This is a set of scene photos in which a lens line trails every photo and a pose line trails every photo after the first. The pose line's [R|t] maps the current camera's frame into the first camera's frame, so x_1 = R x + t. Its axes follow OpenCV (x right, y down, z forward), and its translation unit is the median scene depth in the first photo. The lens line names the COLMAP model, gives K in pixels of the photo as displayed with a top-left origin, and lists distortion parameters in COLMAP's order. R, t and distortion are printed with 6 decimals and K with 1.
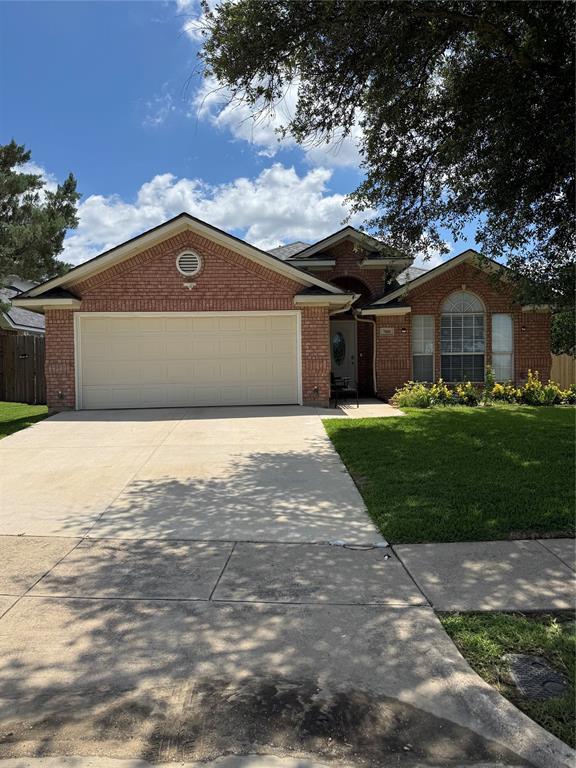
lens RADIAL K [[547.0, 0, 286.5], [0, 547.0, 385.3], [0, 0, 1]] dist [0.054068, -0.010415]
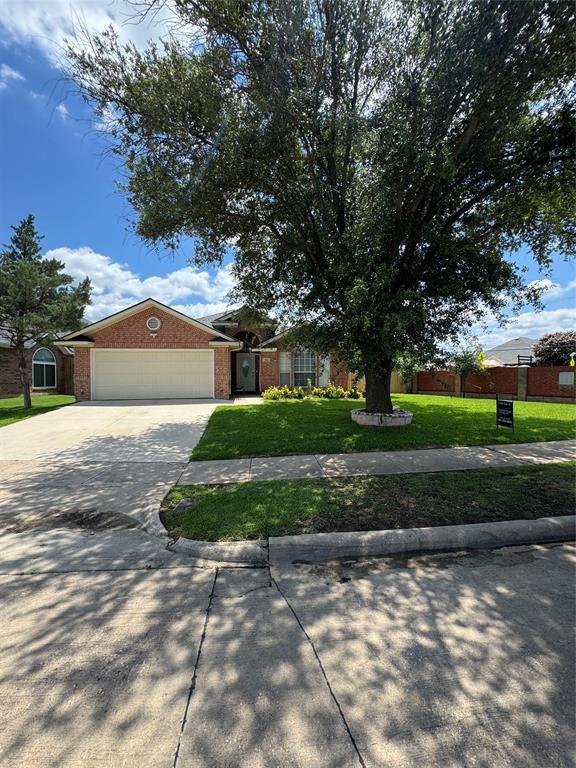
lens RADIAL K [[309.4, 0, 285.9], [0, 309.4, 383.1], [0, 0, 1]] dist [-0.003882, 0.000460]
pose [[0.995216, 0.007527, 0.097404, 0.175237], [-0.006662, 0.999935, -0.009201, -0.008474], [-0.097467, 0.008508, 0.995202, -0.109053]]
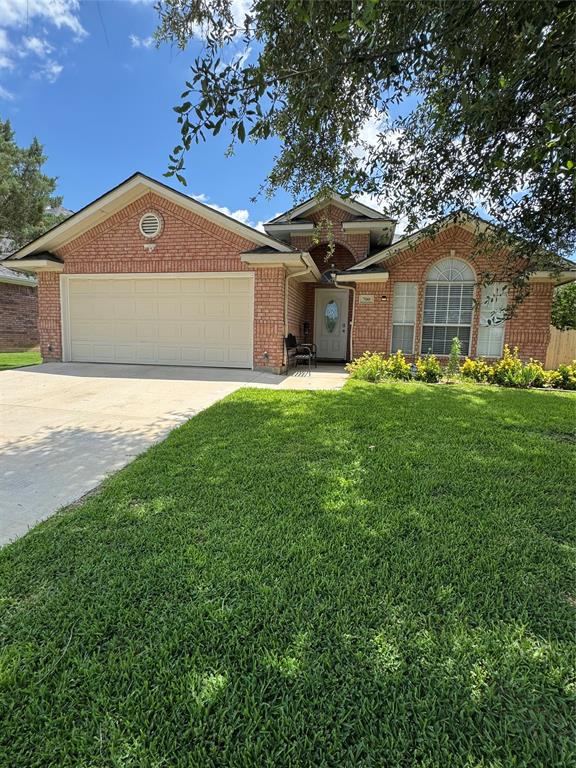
lens RADIAL K [[383.1, 0, 285.8], [0, 383.1, 381.3], [0, 0, 1]] dist [-0.015752, 0.000751]
pose [[0.969442, 0.068938, -0.235434, 0.254923], [-0.048484, 0.994616, 0.091591, -0.009261], [0.240480, -0.077378, 0.967565, 0.347451]]
